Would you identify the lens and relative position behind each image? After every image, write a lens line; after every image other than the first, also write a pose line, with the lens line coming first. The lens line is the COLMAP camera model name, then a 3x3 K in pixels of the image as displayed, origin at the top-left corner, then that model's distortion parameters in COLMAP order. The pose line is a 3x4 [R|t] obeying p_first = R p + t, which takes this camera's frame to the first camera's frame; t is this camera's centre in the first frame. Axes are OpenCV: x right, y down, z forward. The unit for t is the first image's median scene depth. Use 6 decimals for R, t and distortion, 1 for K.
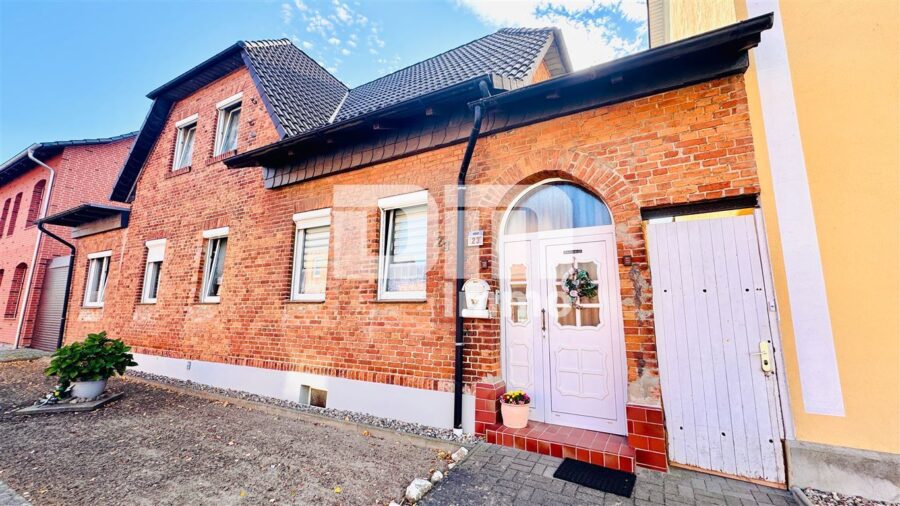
lens RADIAL K [[358.2, 0, 449.8], [0, 358.2, 253.1], [0, 0, 1]] dist [-0.002965, -0.000216]
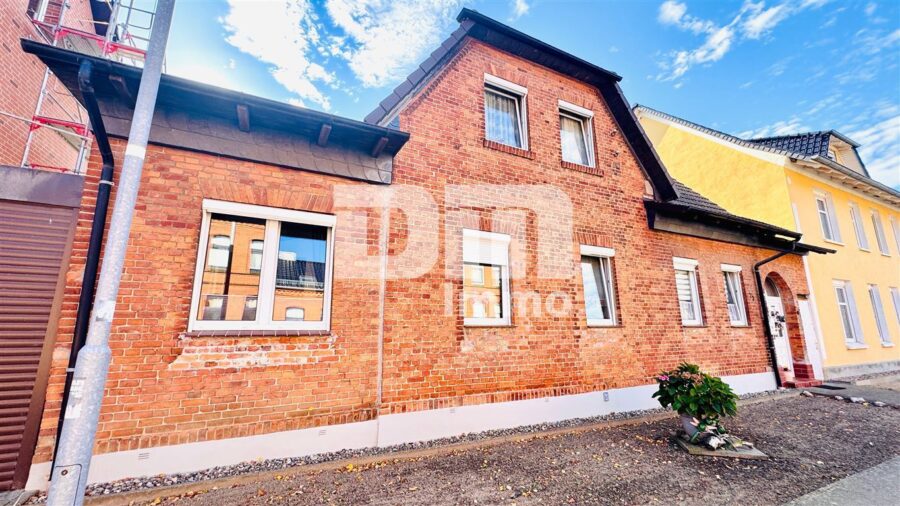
lens RADIAL K [[358.2, 0, 448.7], [0, 358.2, 254.5], [0, 0, 1]] dist [-0.002965, -0.000216]
pose [[0.581414, 0.155435, 0.798622, -1.808770], [-0.127840, 0.986842, -0.098998, 0.105796], [-0.803501, -0.044537, 0.593635, 0.835637]]
